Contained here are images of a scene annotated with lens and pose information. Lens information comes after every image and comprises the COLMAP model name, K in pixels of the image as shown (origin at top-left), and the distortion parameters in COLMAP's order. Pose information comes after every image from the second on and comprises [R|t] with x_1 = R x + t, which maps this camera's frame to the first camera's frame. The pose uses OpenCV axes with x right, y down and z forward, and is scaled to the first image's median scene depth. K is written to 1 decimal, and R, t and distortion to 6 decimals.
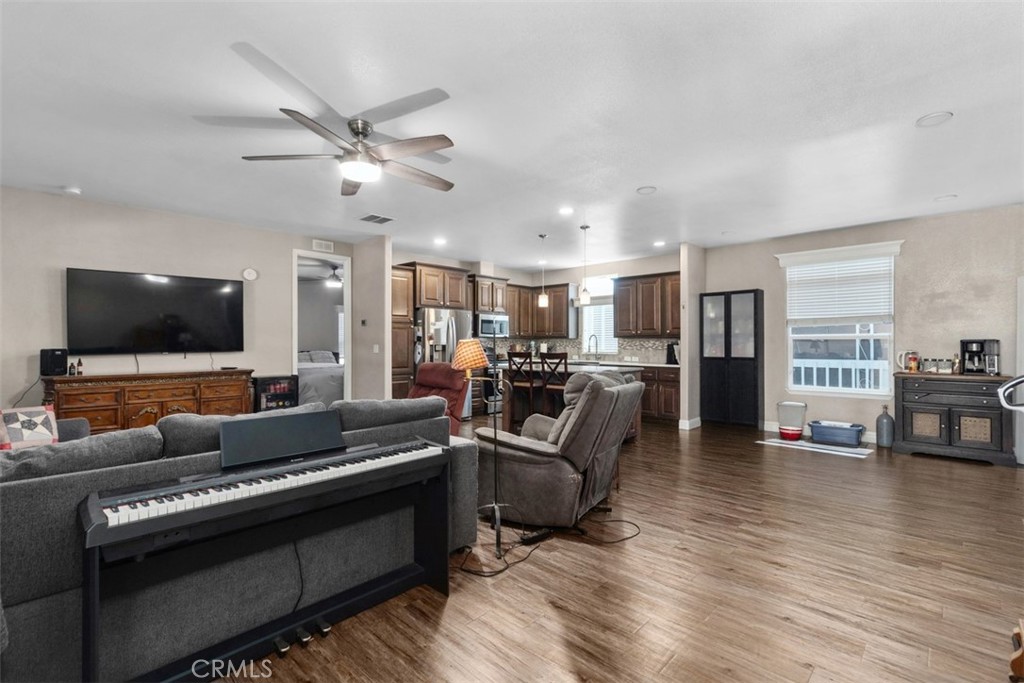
lens RADIAL K [[459.9, 0, 512.0], [0, 459.9, 341.5], [0, 0, 1]] dist [0.000866, -0.000236]
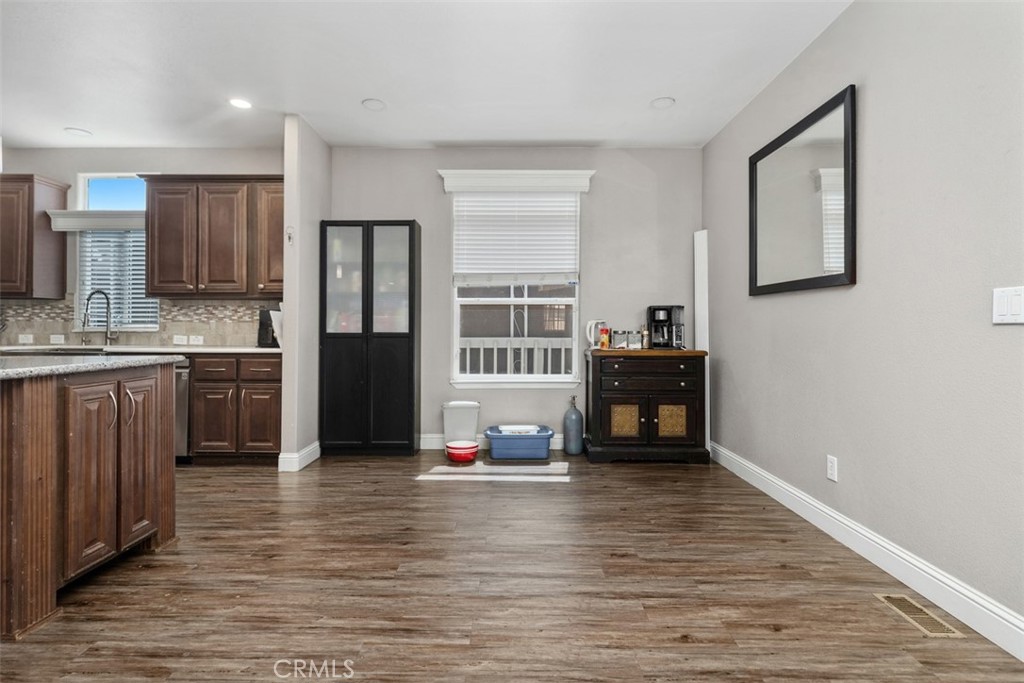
lens RADIAL K [[500.3, 0, 511.6], [0, 500.3, 325.0], [0, 0, 1]] dist [-0.001176, -0.000395]
pose [[0.725714, 0.008150, 0.687948, 0.165808], [-0.005321, 0.999966, -0.006234, 0.027102], [-0.687976, 0.000864, 0.725733, 0.414311]]
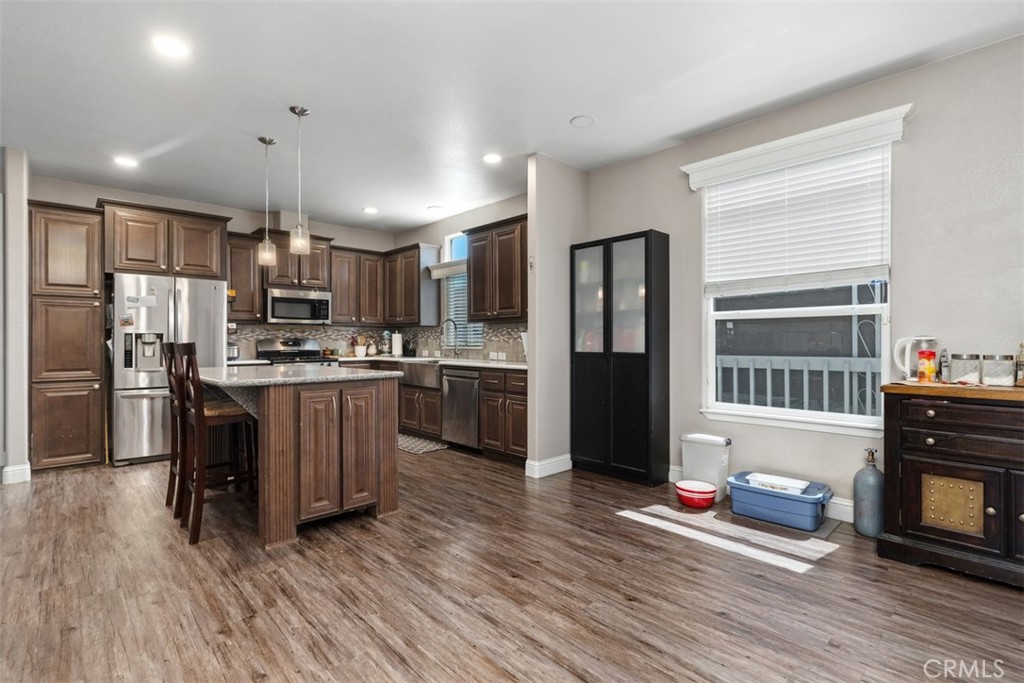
lens RADIAL K [[482.5, 0, 512.0], [0, 482.5, 341.5], [0, 0, 1]] dist [-0.000567, -0.000110]
pose [[0.998659, -0.002190, -0.051720, 0.381821], [0.002470, 0.999983, 0.005346, 0.016806], [0.051707, -0.005466, 0.998647, 0.392509]]
